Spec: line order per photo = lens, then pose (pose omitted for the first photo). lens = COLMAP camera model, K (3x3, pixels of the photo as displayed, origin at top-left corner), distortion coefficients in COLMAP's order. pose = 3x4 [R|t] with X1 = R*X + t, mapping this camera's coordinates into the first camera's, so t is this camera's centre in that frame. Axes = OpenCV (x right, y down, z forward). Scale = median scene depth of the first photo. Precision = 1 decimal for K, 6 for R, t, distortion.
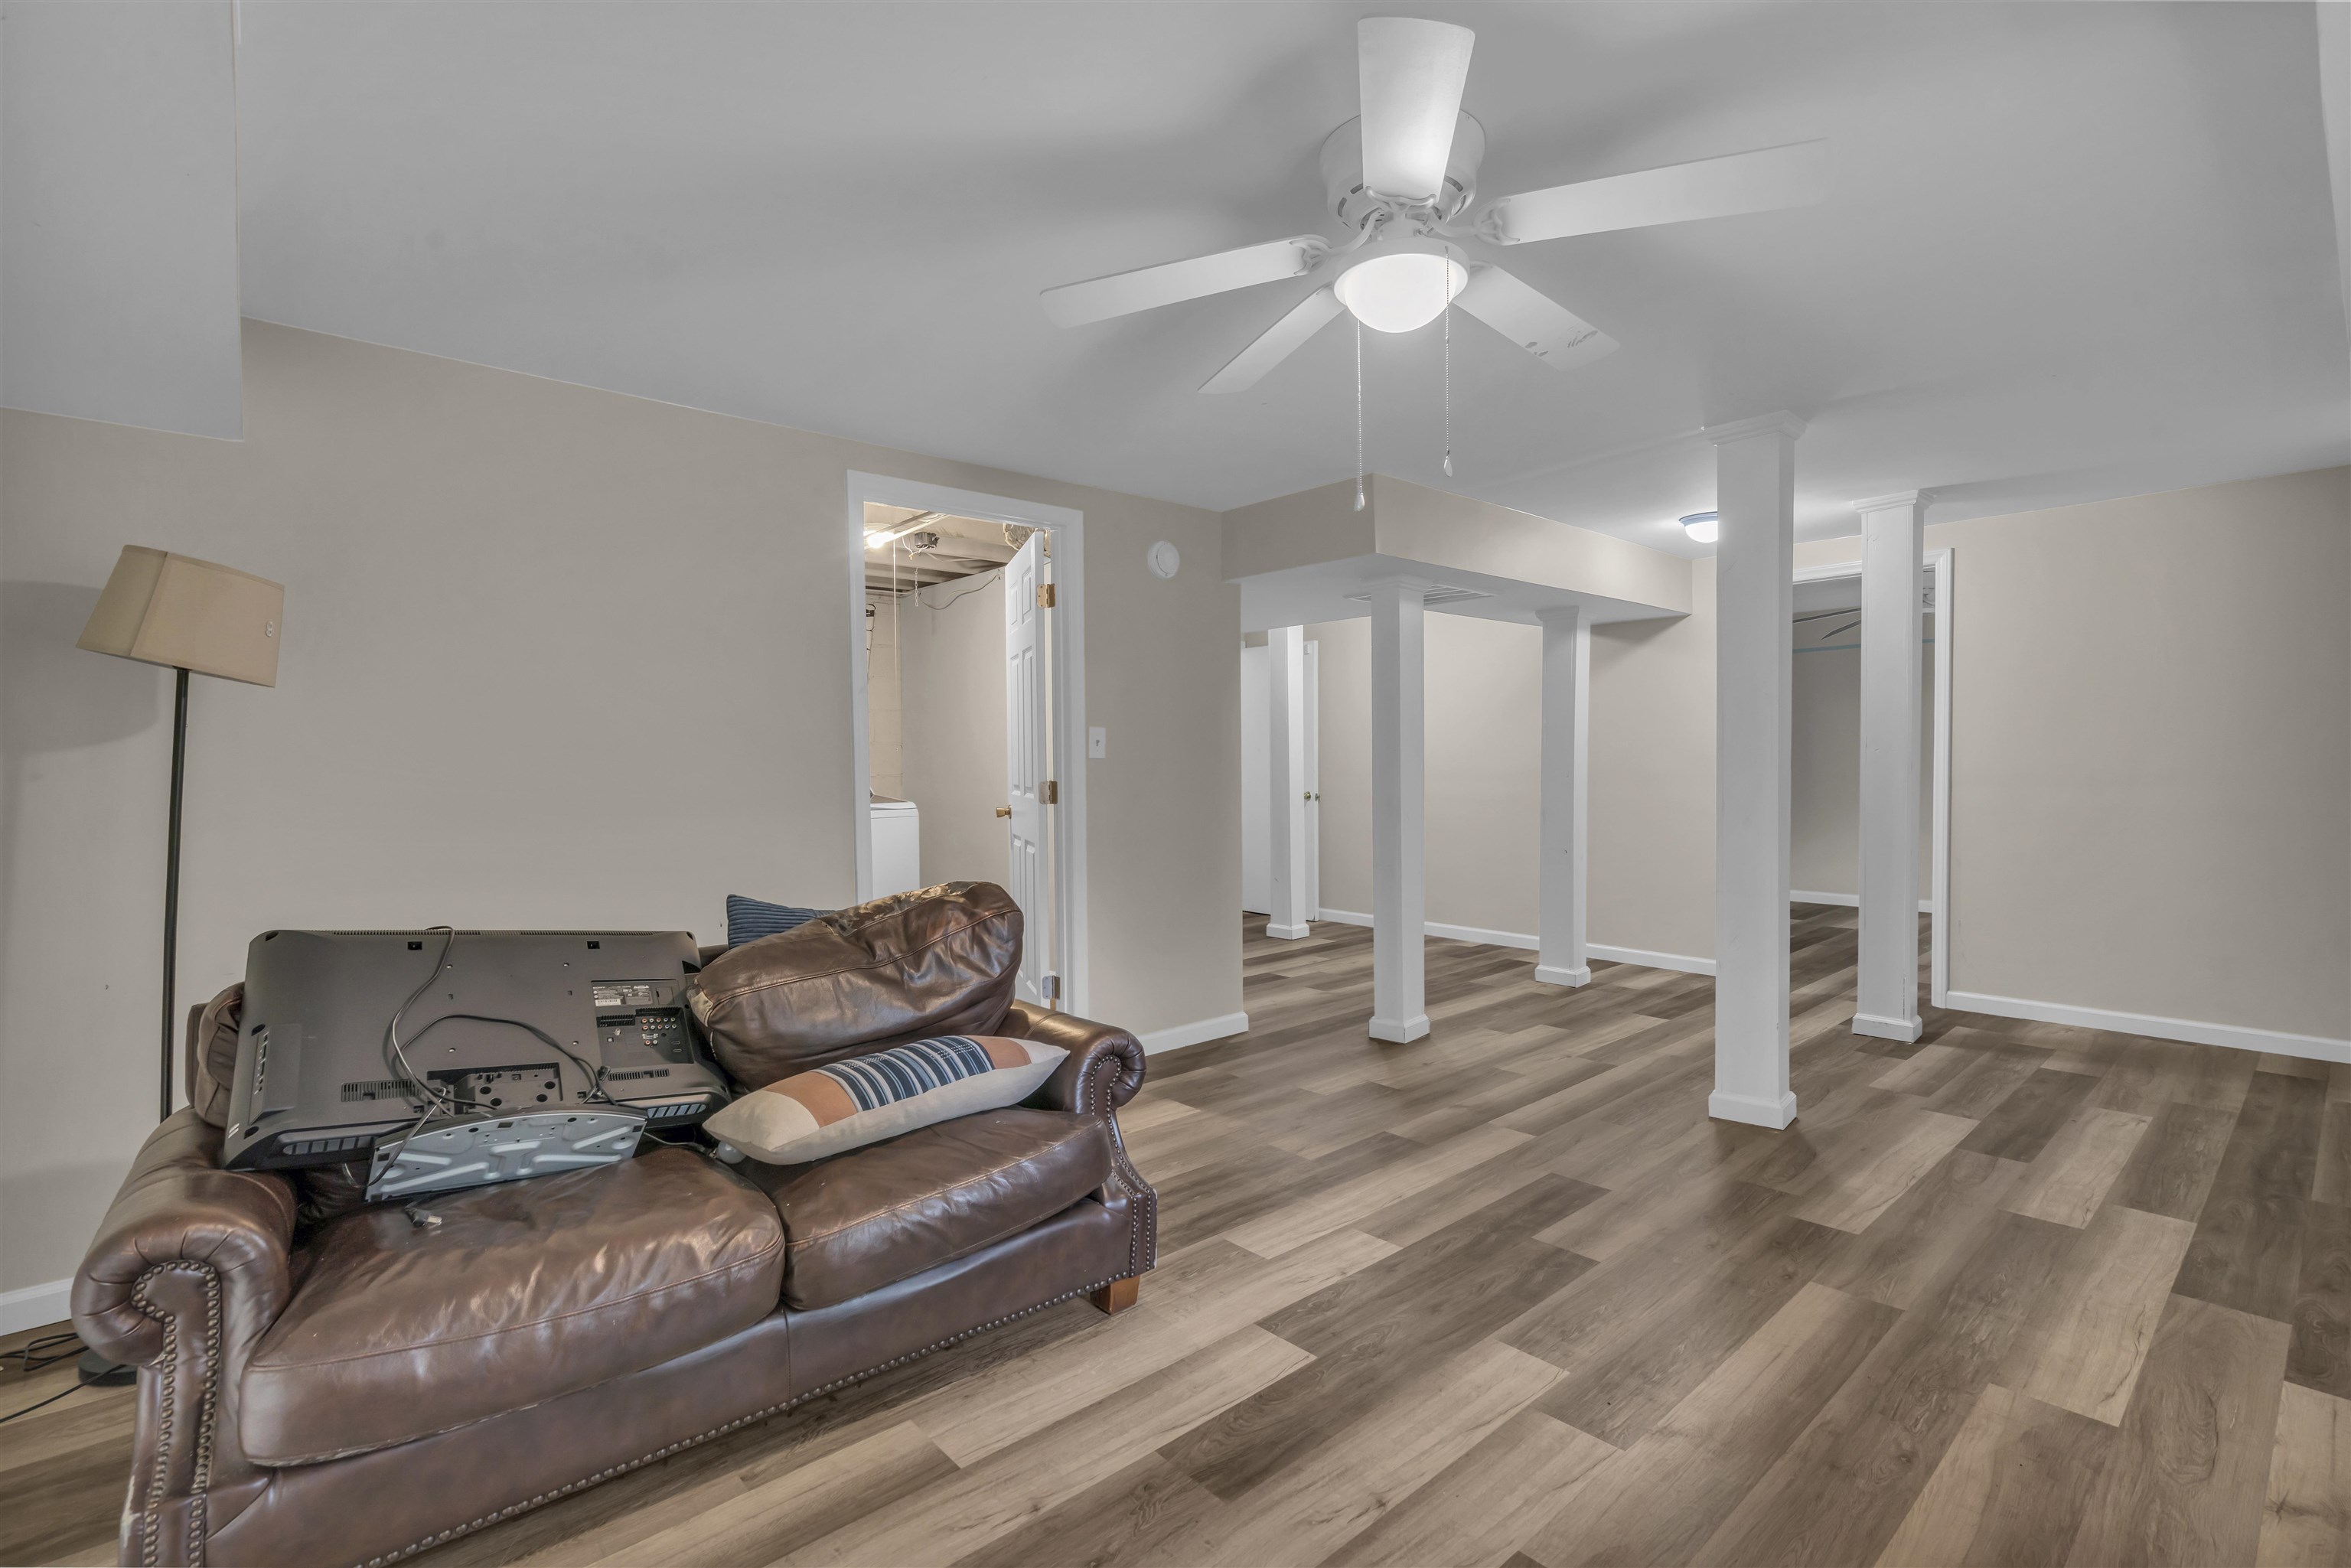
lens RADIAL K [[1057.8, 0, 1174.5], [0, 1057.8, 775.6], [0, 0, 1]] dist [-0.001465, 0.000602]
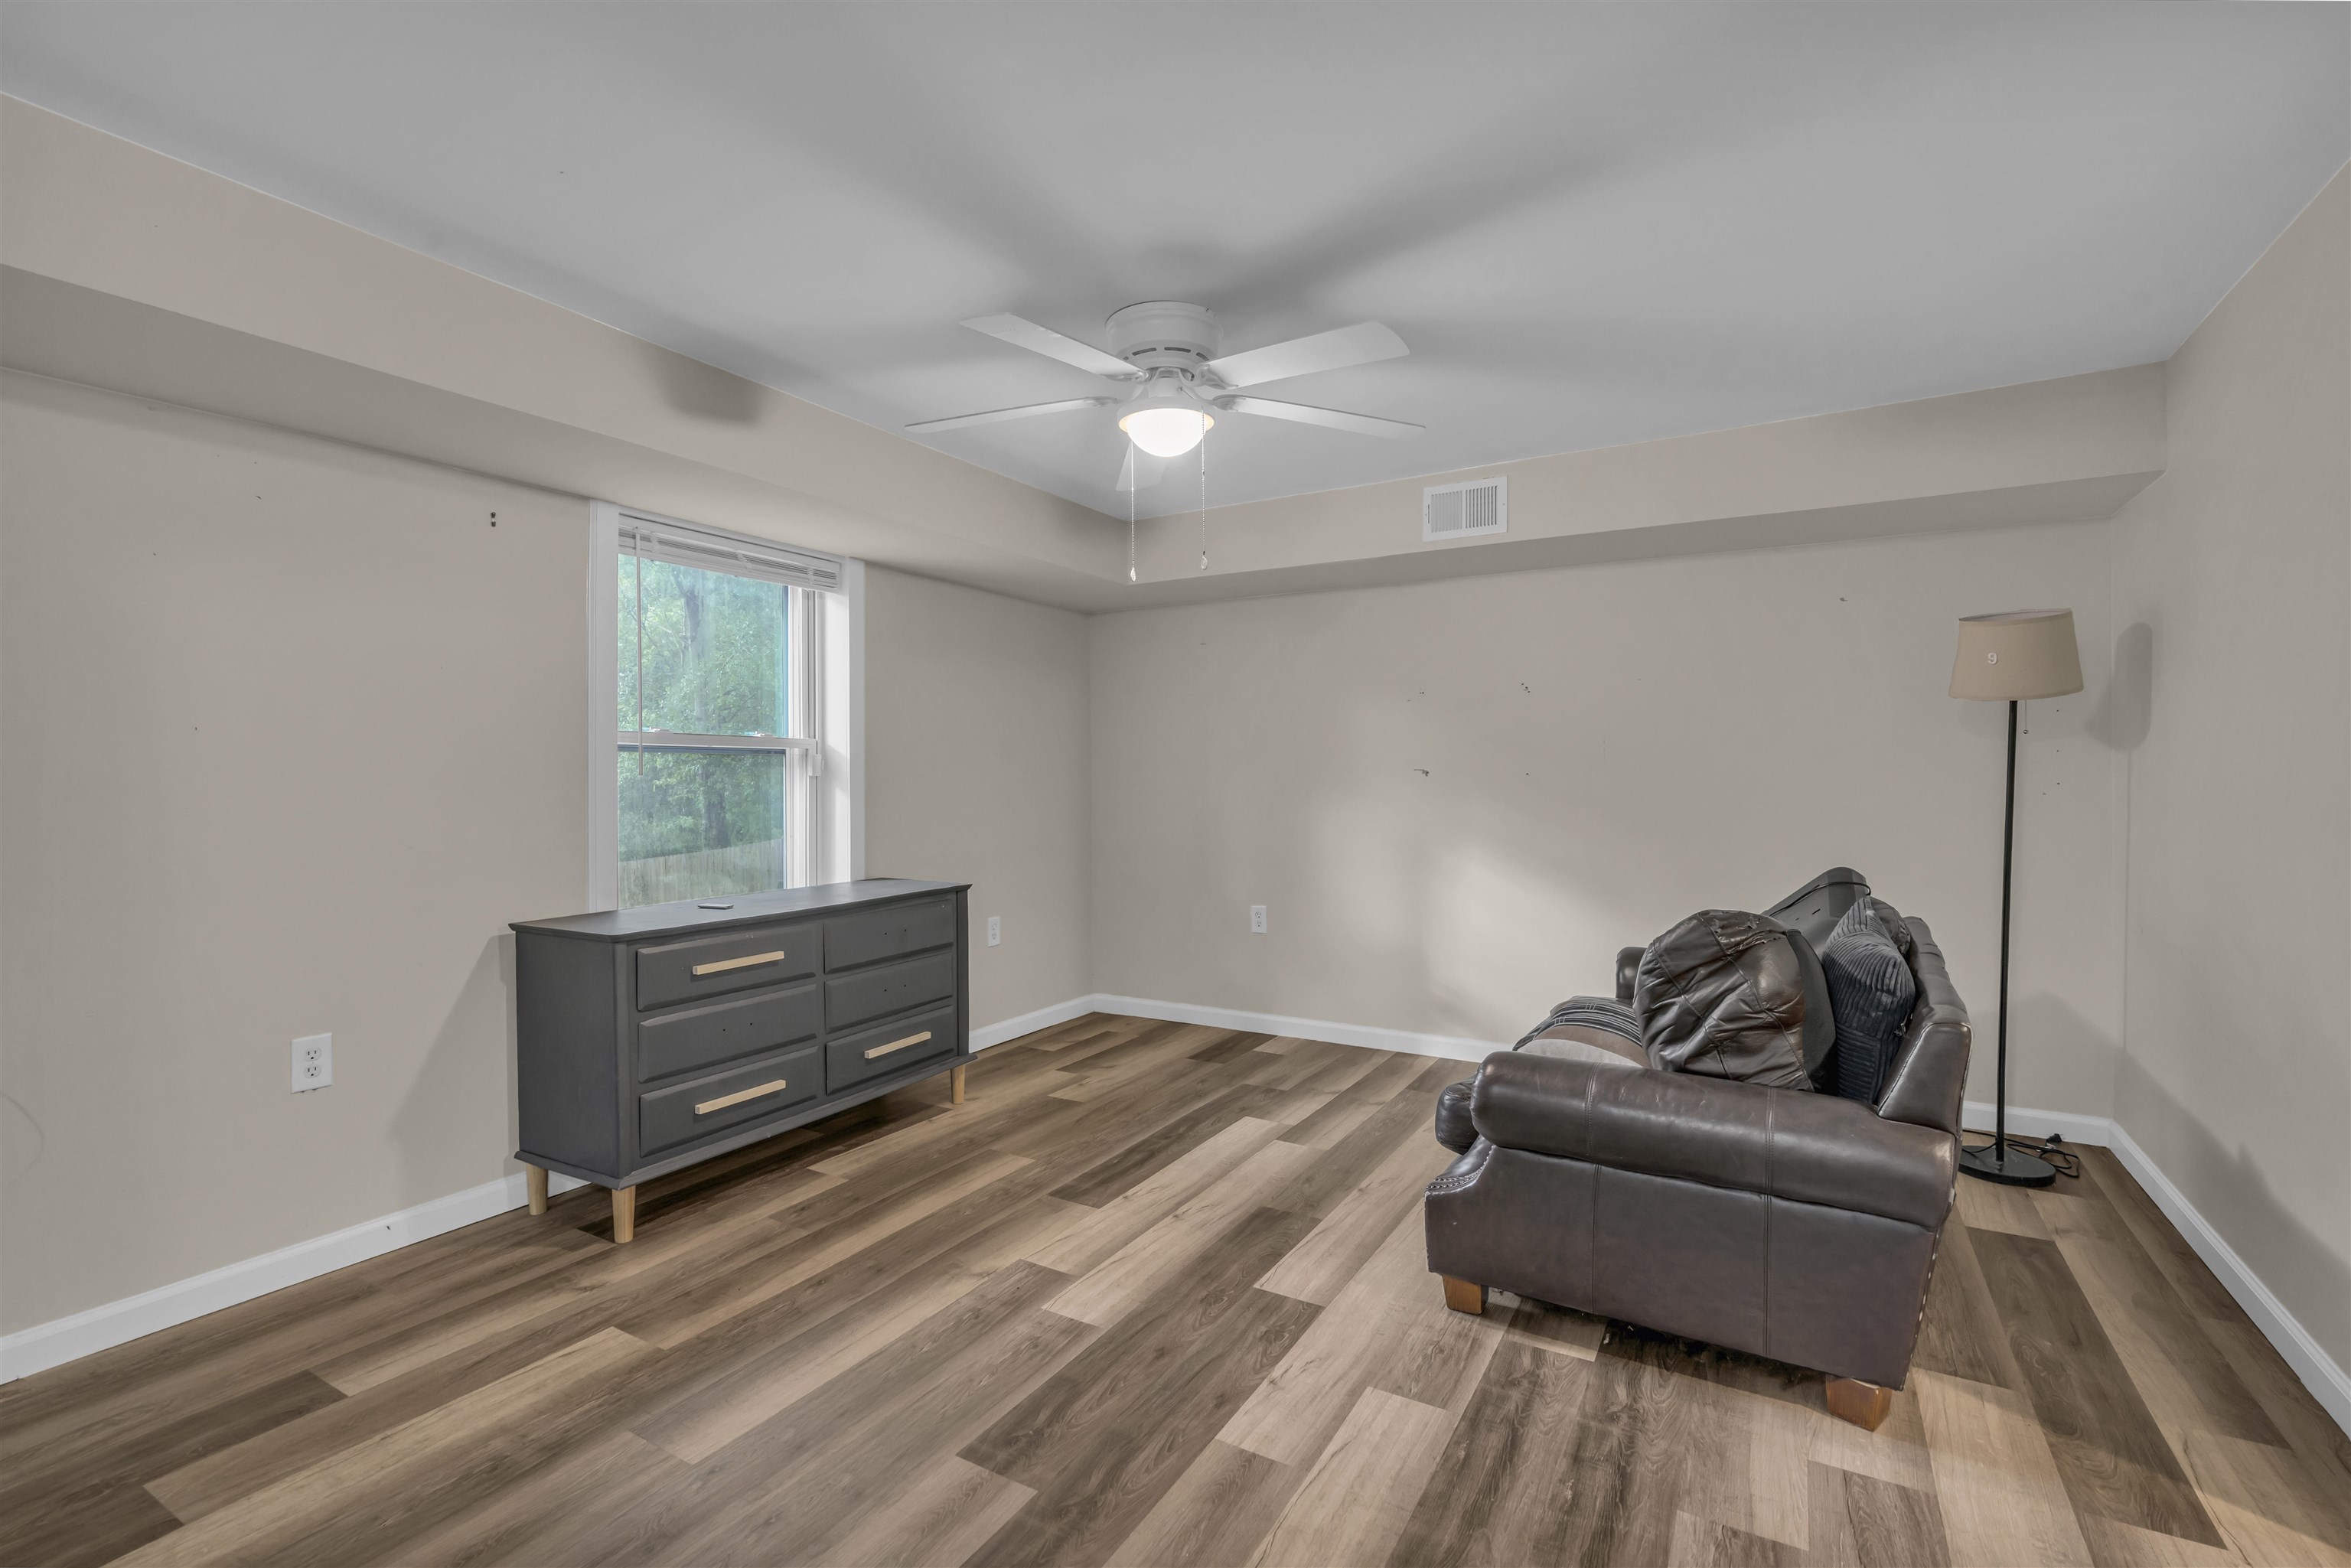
lens RADIAL K [[1057.8, 0, 1174.5], [0, 1057.8, 775.6], [0, 0, 1]] dist [-0.001465, 0.000602]
pose [[-0.948204, 0.006094, -0.317603, 0.566005], [0.002327, 0.999922, 0.012240, -0.021788], [0.317653, 0.010867, -0.948145, 2.013674]]
